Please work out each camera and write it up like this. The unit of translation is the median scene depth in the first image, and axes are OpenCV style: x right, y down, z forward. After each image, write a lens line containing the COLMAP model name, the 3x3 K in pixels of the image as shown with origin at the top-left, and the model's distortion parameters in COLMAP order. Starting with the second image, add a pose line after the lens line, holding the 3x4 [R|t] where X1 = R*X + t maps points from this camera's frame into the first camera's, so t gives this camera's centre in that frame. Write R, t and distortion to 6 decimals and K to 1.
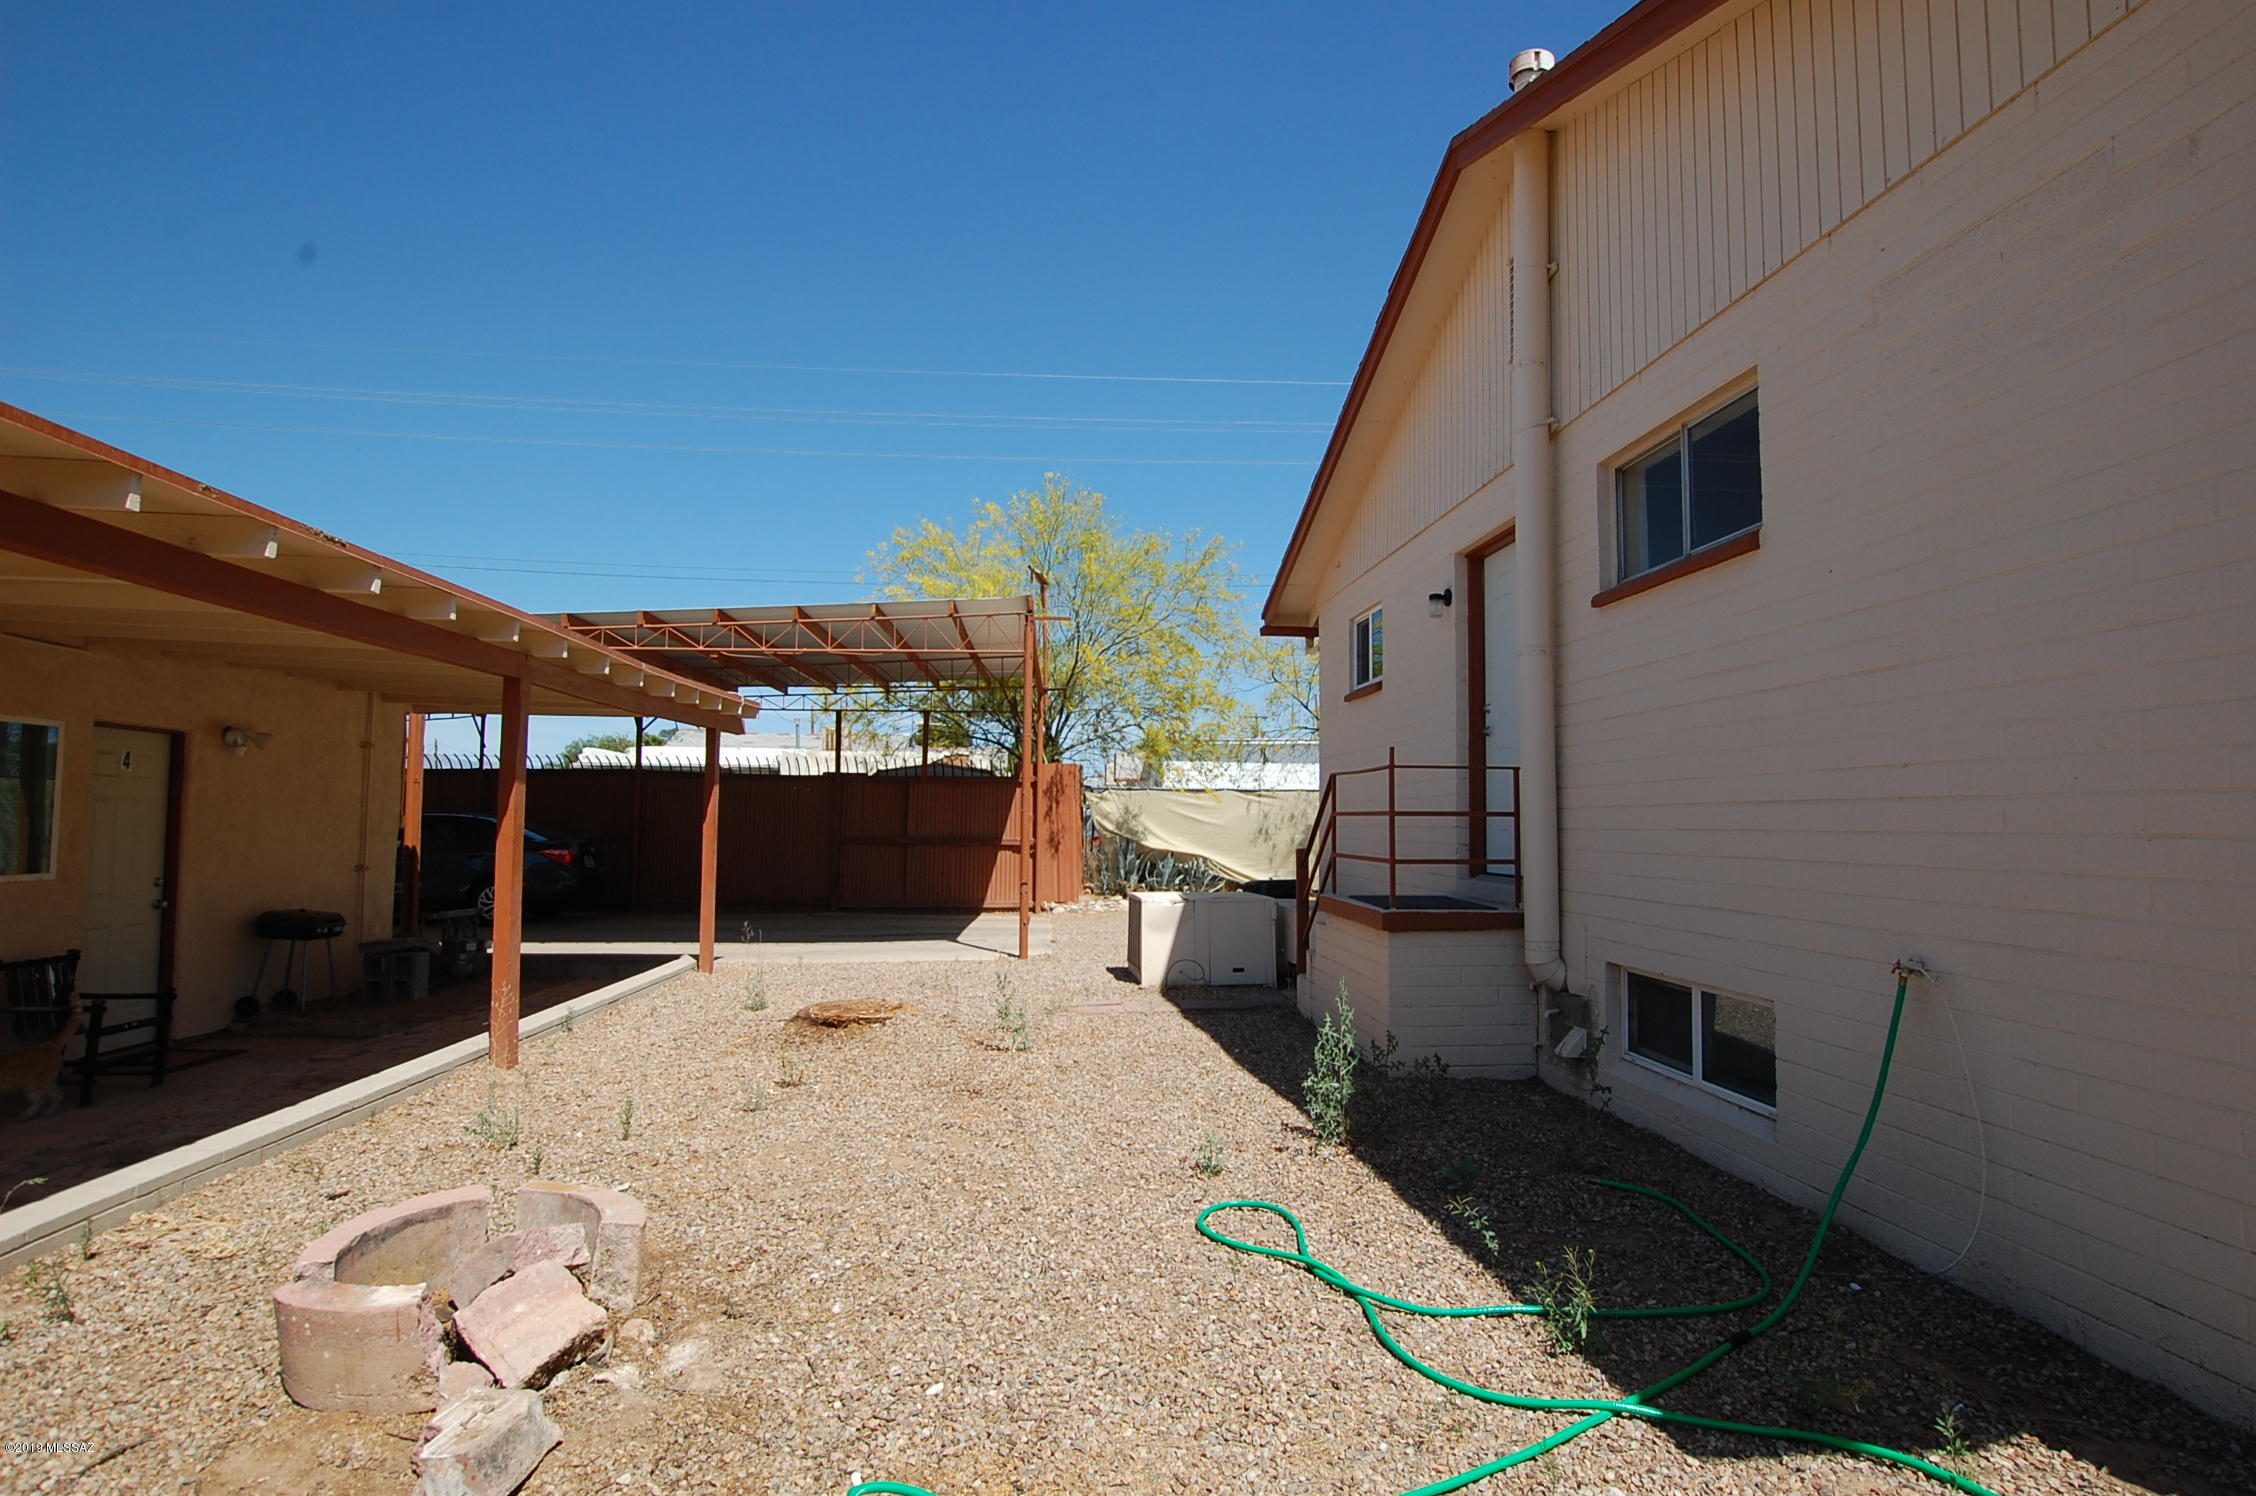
lens RADIAL K [[1130.1, 0, 1138.3], [0, 1130.1, 752.8], [0, 0, 1]] dist [-0.018893, 0.000128]
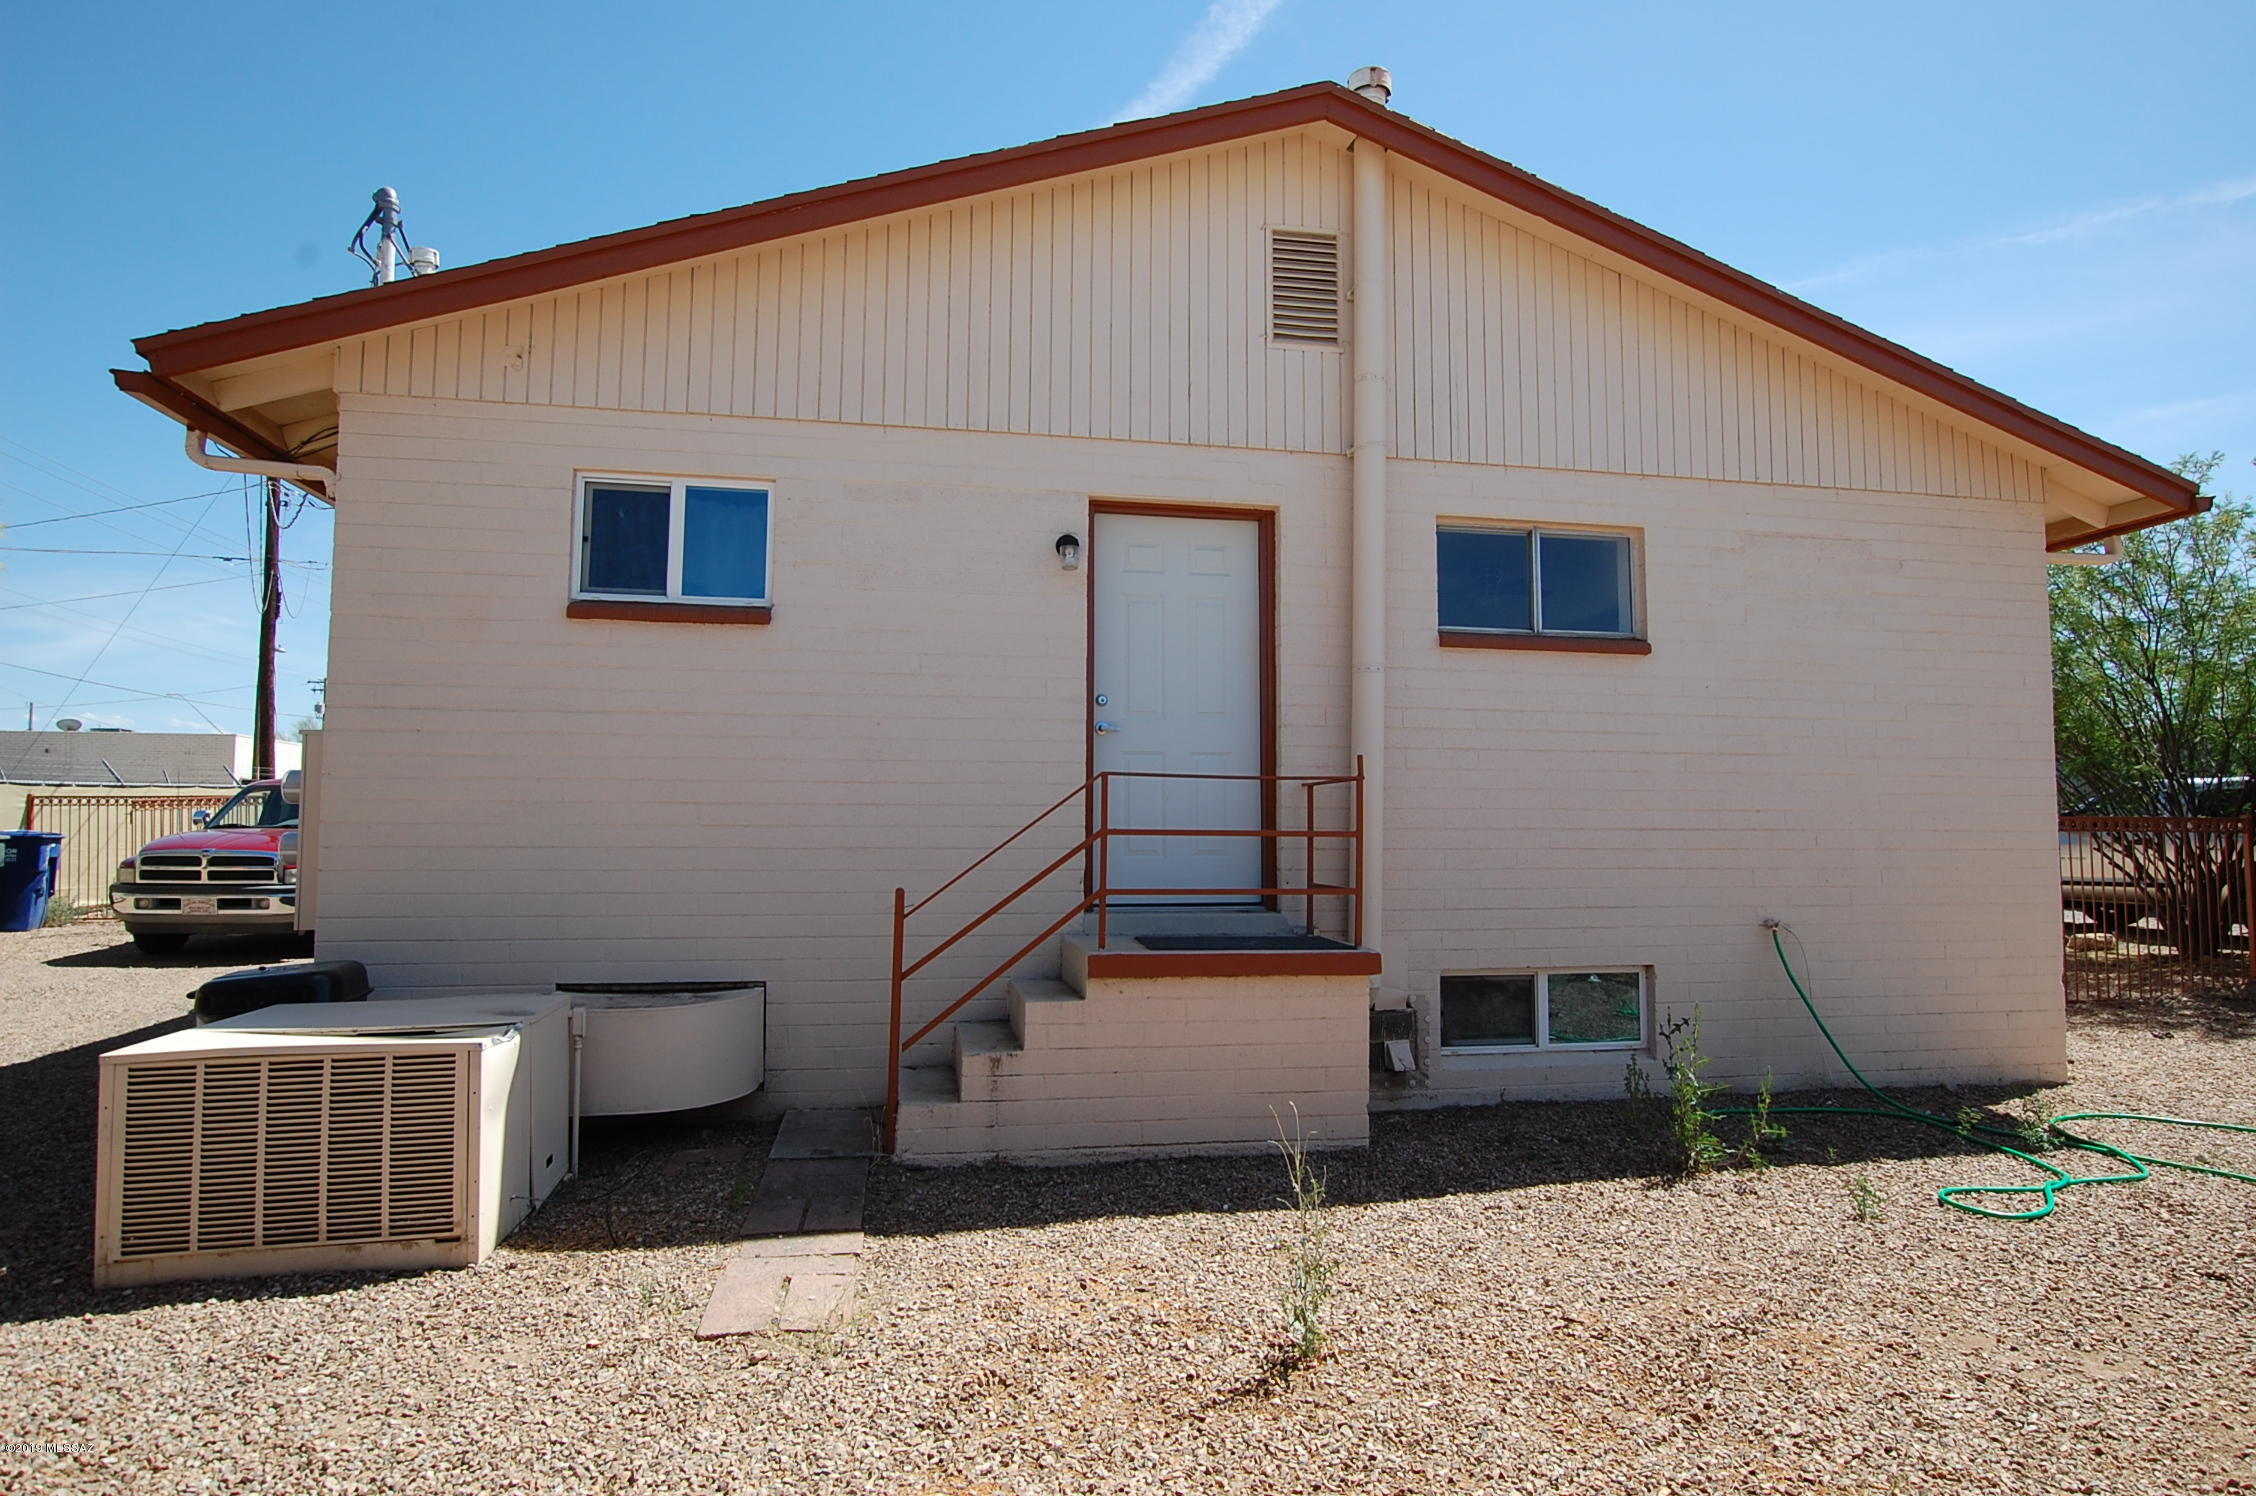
lens RADIAL K [[1220.3, 0, 1144.0], [0, 1220.3, 750.1], [0, 0, 1]] dist [-0.015998, 0.000244]
pose [[-0.084605, 0.063466, 0.994391, -1.091315], [-0.064720, 0.995512, -0.069044, 0.105719], [-0.994310, -0.070199, -0.080118, 2.019850]]
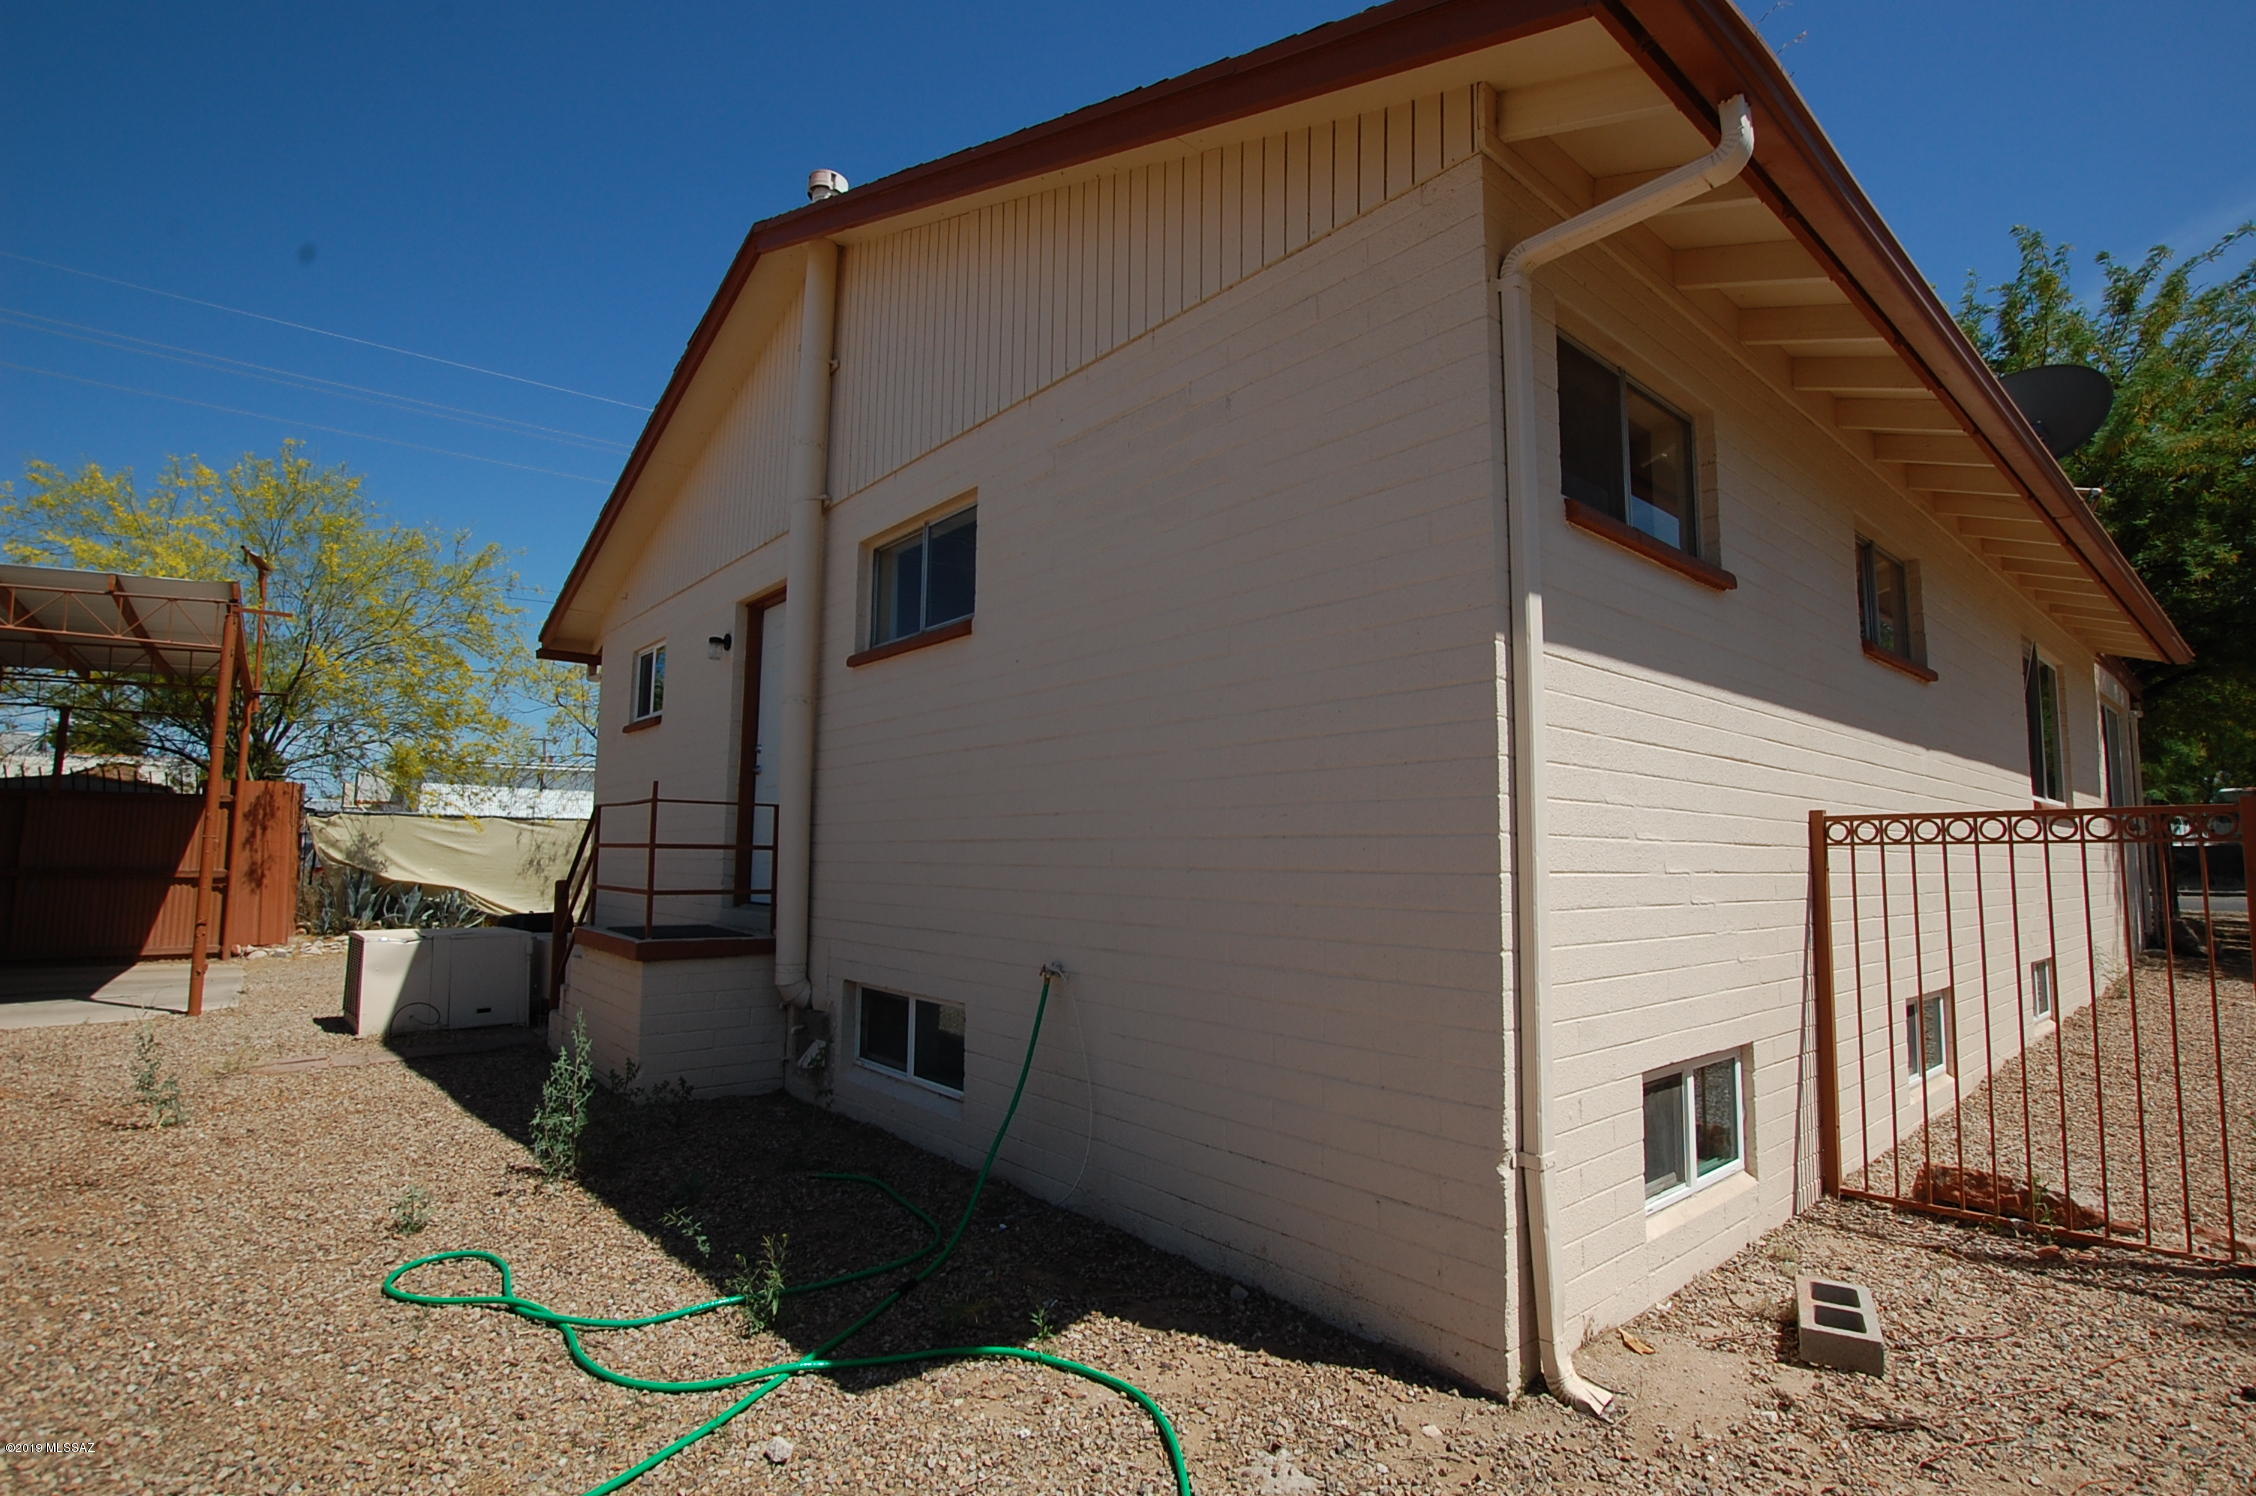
lens RADIAL K [[1070.0, 0, 1130.9], [0, 1070.0, 752.6], [0, 0, 1]] dist [-0.036125, 0.007735]
pose [[0.819739, 0.056323, 0.569961, 0.040742], [-0.038146, 0.998312, -0.043789, -0.008725], [-0.571465, 0.014154, 0.820504, -0.067713]]
